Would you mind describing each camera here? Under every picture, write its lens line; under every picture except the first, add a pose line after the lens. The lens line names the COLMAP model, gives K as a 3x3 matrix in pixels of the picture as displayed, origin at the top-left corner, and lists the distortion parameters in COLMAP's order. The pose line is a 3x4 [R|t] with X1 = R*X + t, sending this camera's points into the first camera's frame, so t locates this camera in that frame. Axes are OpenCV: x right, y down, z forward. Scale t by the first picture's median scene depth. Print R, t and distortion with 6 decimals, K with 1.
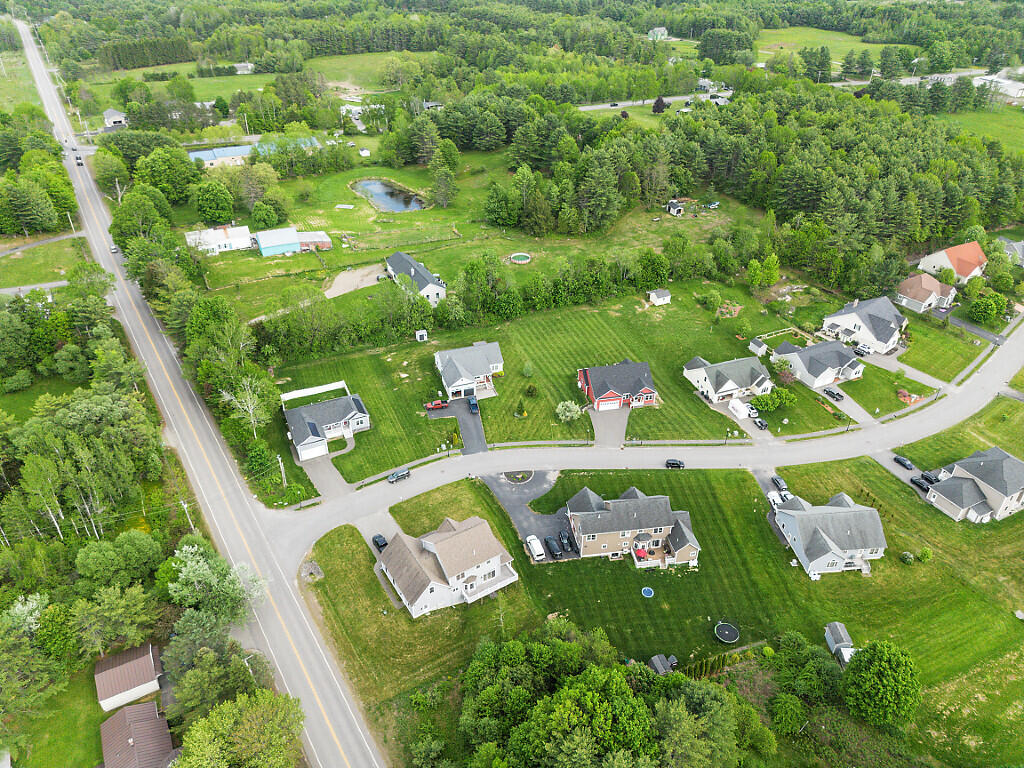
lens RADIAL K [[713.1, 0, 512.0], [0, 713.1, 384.0], [0, 0, 1]] dist [0.069263, -0.072730]
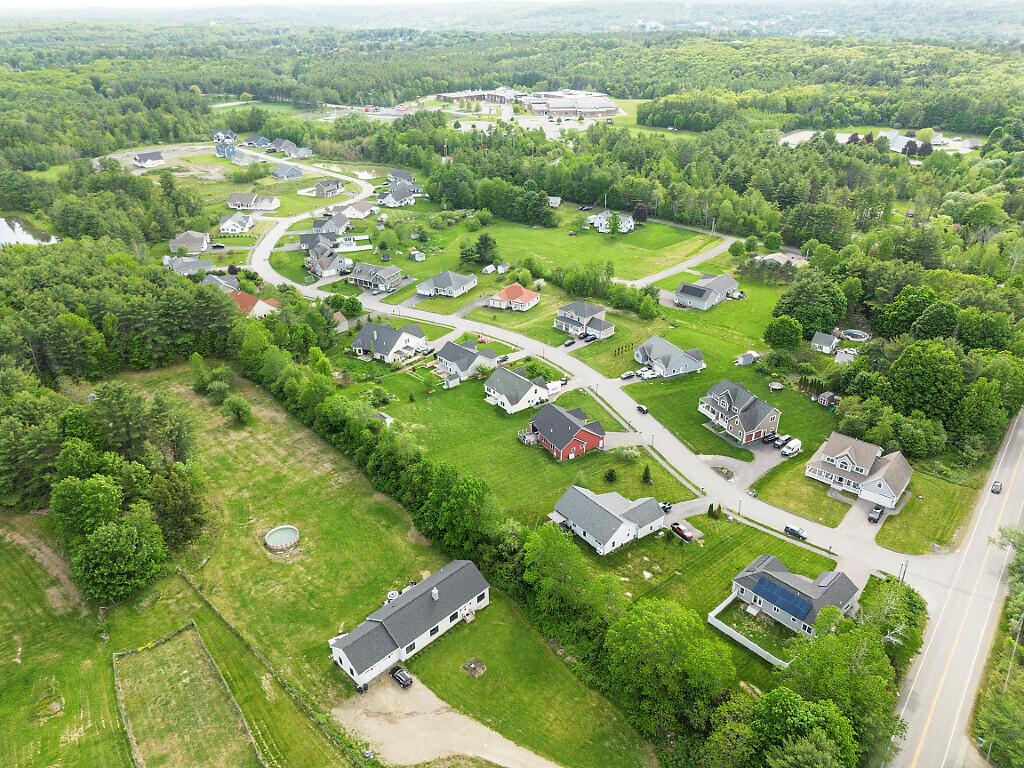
lens RADIAL K [[713.1, 0, 512.0], [0, 713.1, 384.0], [0, 0, 1]] dist [0.069263, -0.072730]
pose [[-0.312884, -0.439082, 0.842206, -0.757620], [0.526179, 0.658086, 0.538571, -0.729063], [-0.790721, 0.611661, 0.025131, 1.110404]]
